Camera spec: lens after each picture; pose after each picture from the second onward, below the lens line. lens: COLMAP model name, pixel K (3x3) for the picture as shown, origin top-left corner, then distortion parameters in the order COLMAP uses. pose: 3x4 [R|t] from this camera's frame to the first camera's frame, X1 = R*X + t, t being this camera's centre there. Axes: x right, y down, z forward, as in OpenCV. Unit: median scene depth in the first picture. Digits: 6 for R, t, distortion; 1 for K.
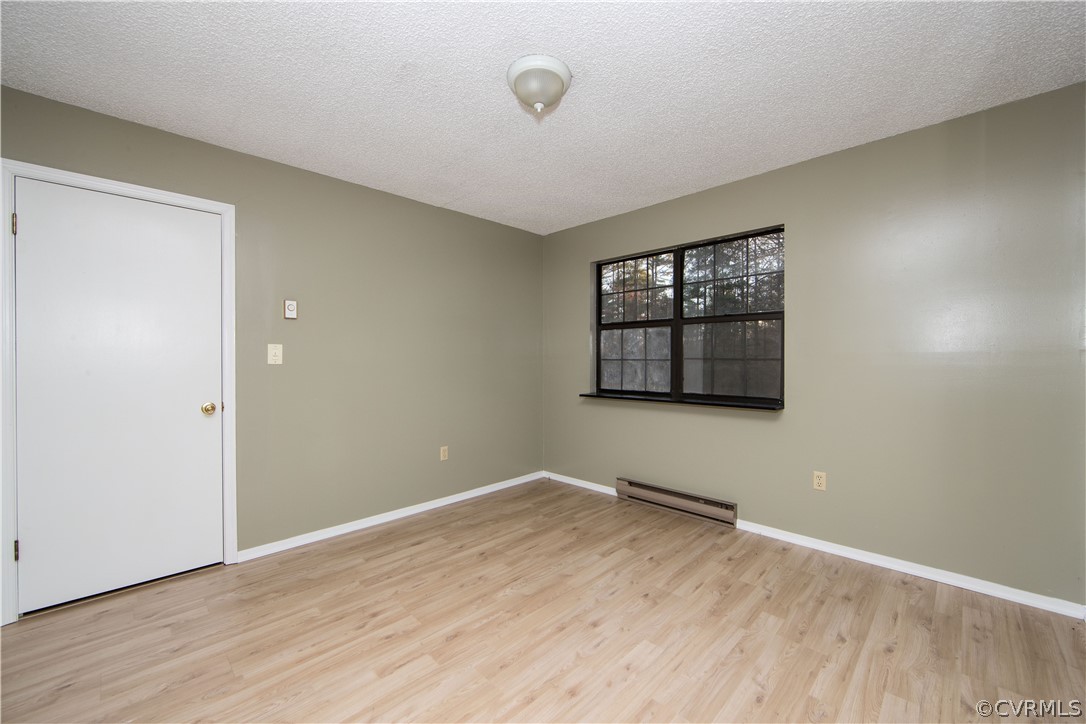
lens RADIAL K [[438.2, 0, 560.5], [0, 438.2, 350.2], [0, 0, 1]] dist [-0.009395, 0.001830]
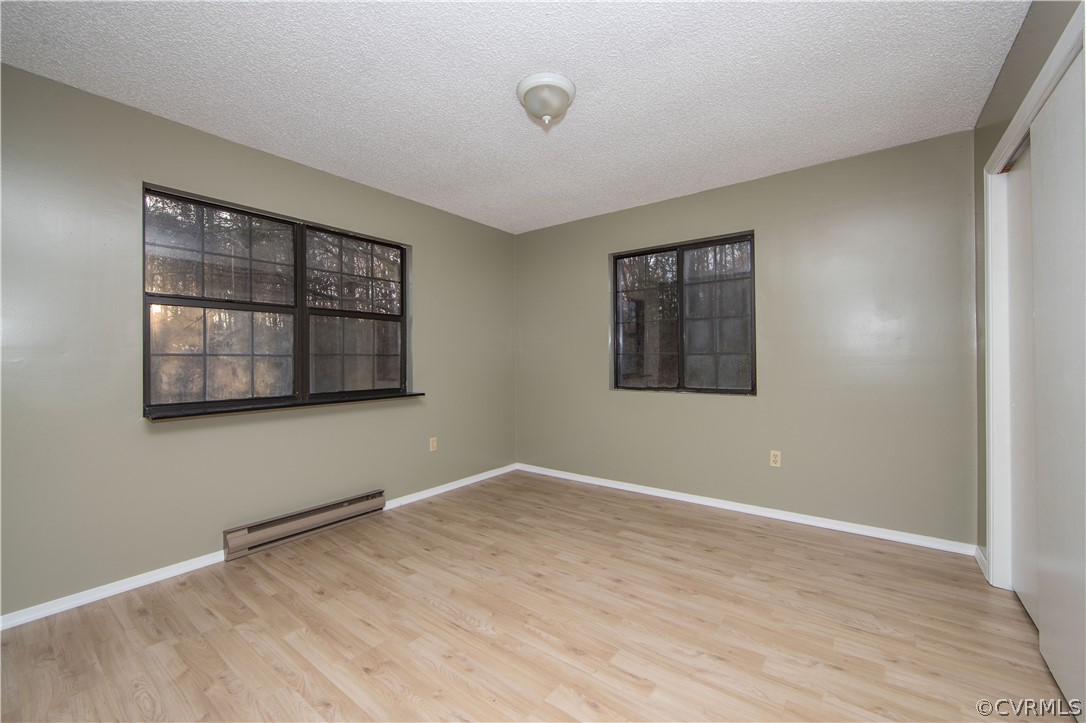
lens RADIAL K [[438.2, 0, 544.7], [0, 438.2, 343.8], [0, 0, 1]] dist [-0.009395, 0.001830]
pose [[-0.119800, 0.032896, 0.992253, -0.823756], [-0.014023, 0.999295, -0.034823, 0.029844], [-0.992699, -0.018087, -0.119254, 0.835229]]
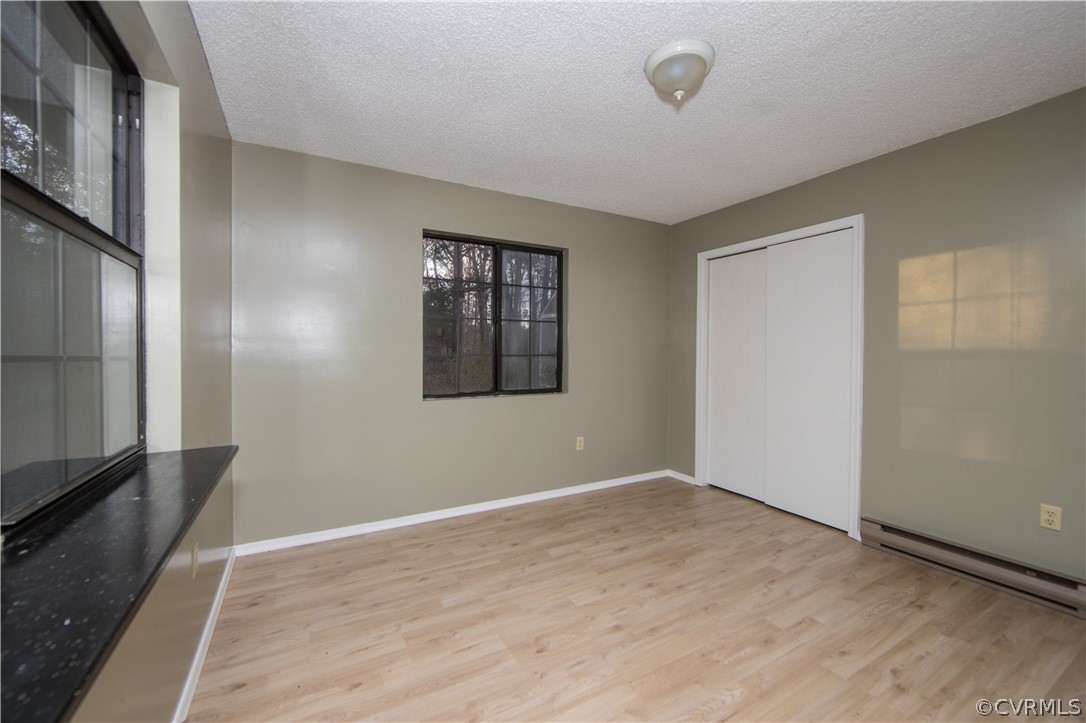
lens RADIAL K [[438.2, 0, 556.0], [0, 438.2, 357.4], [0, 0, 1]] dist [-0.009395, 0.001830]
pose [[-0.960999, -0.003813, 0.276526, -0.041000], [-0.007583, 0.999892, -0.012564, 0.029823], [-0.276449, -0.014170, -0.960924, 1.453061]]
